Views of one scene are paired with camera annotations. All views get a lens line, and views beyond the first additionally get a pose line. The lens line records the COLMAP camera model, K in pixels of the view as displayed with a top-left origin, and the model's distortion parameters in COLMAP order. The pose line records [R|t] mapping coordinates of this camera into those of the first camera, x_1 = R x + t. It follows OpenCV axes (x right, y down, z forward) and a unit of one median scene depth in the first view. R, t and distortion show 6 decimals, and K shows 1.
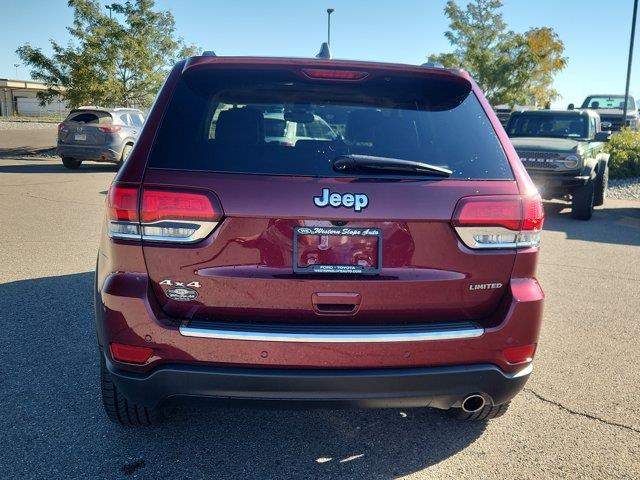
lens RADIAL K [[697.4, 0, 320.0], [0, 697.4, 240.0], [0, 0, 1]] dist [0.140461, -0.243470]
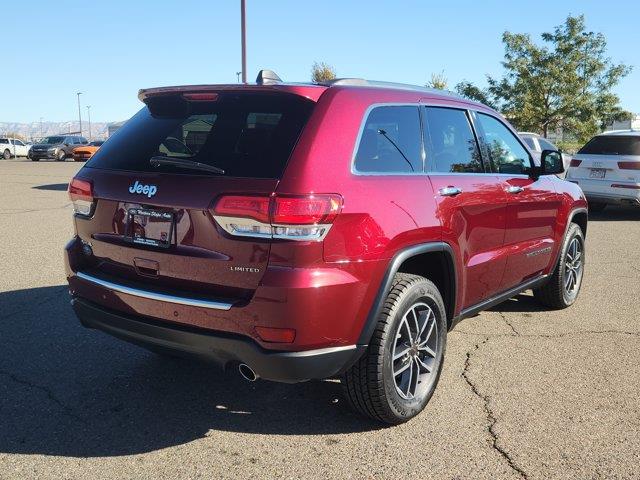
lens RADIAL K [[697.4, 0, 320.0], [0, 697.4, 240.0], [0, 0, 1]] dist [0.140461, -0.243470]
pose [[0.717475, 0.072218, -0.692830, 0.214378], [-0.100644, 0.994922, -0.000516, 0.001045], [0.689275, 0.070099, 0.721100, 0.047448]]
